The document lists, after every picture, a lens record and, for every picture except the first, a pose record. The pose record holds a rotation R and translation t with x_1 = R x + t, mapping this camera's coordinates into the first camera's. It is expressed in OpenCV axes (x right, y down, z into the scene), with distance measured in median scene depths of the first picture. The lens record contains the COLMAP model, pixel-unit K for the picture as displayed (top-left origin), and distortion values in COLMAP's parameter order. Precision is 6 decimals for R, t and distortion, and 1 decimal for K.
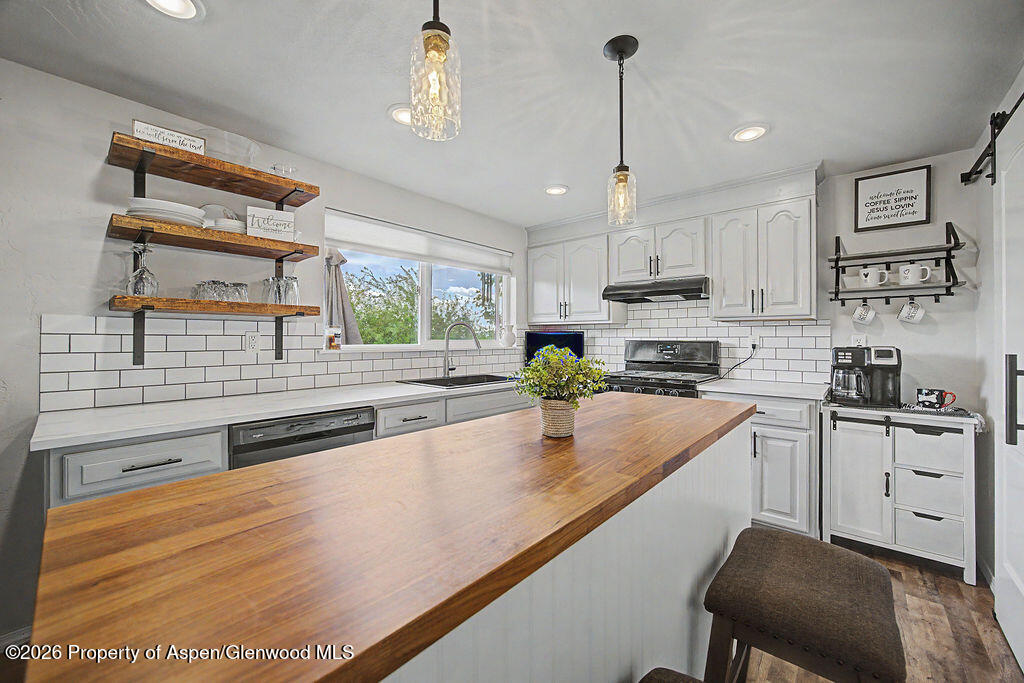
lens RADIAL K [[400.5, 0, 512.5], [0, 400.5, 332.7], [0, 0, 1]] dist [-0.013024, 0.000106]
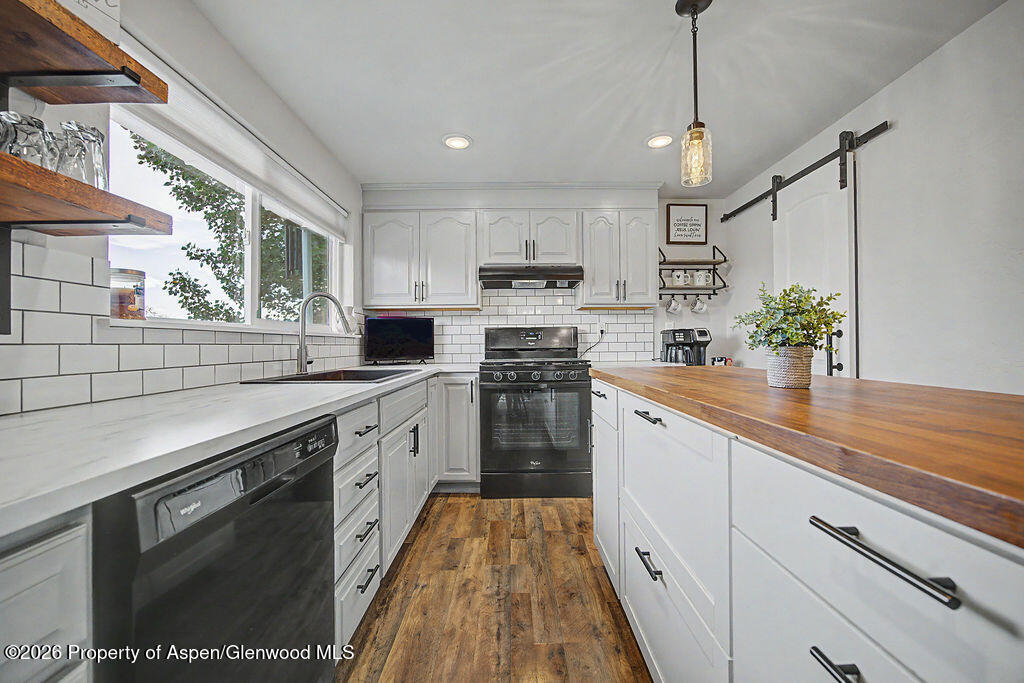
lens RADIAL K [[407.7, 0, 512.0], [0, 407.7, 341.5], [0, 0, 1]] dist [-0.015476, 0.000418]
pose [[0.748918, -0.003112, 0.662655, -0.413189], [-0.000864, 0.999984, 0.005673, 0.062756], [-0.662662, -0.004822, 0.748903, 0.319019]]
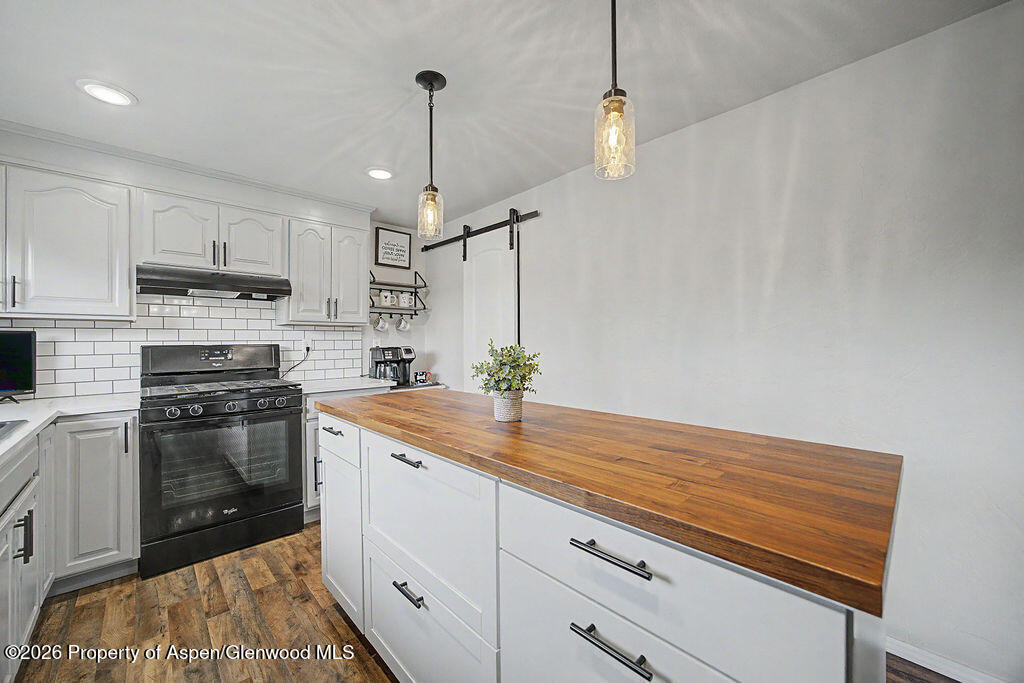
lens RADIAL K [[399.7, 0, 513.2], [0, 399.7, 338.5], [0, 0, 1]] dist [-0.025616, 0.008755]
pose [[0.091395, 0.004348, 0.995805, -0.467902], [-0.008571, 0.999957, -0.003579, 0.005499], [-0.995778, -0.008208, 0.091428, 0.381782]]
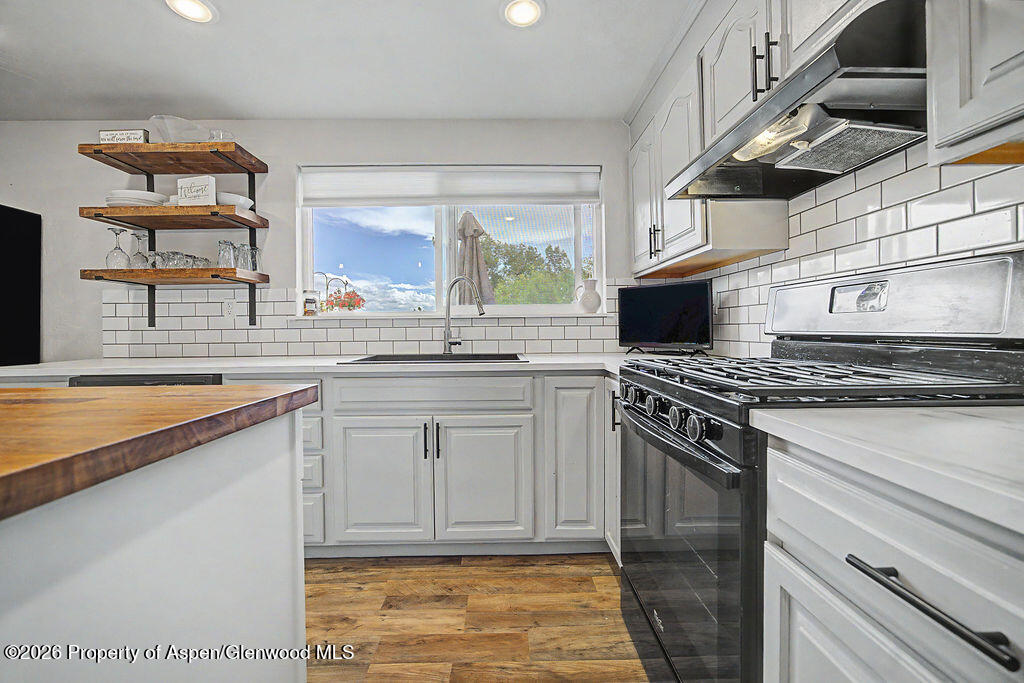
lens RADIAL K [[400.5, 0, 512.5], [0, 400.5, 332.7], [0, 0, 1]] dist [-0.013024, 0.000106]
pose [[0.678366, 0.000427, -0.734724, 0.544838], [0.023206, 0.999488, 0.022007, 0.069107], [0.734358, -0.031979, 0.678009, 0.689878]]
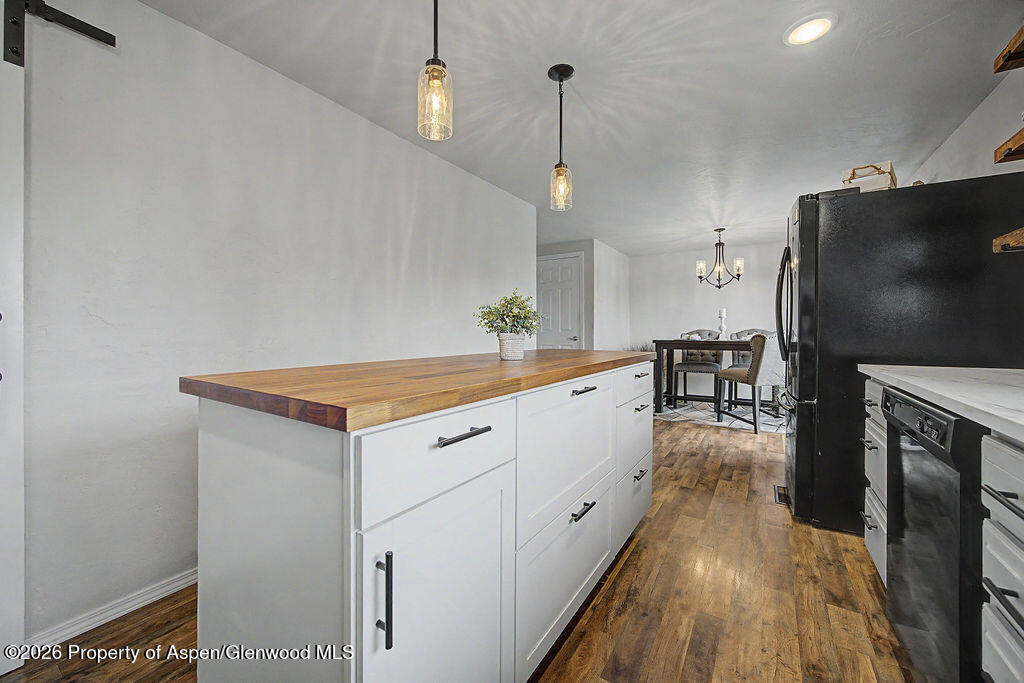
lens RADIAL K [[400.5, 0, 512.5], [0, 400.5, 332.7], [0, 0, 1]] dist [-0.013024, 0.000106]
pose [[-0.988602, -0.004119, -0.150497, 0.593342], [-0.002199, 0.999914, -0.012924, 0.087417], [0.150538, -0.012446, -0.988526, 1.904985]]
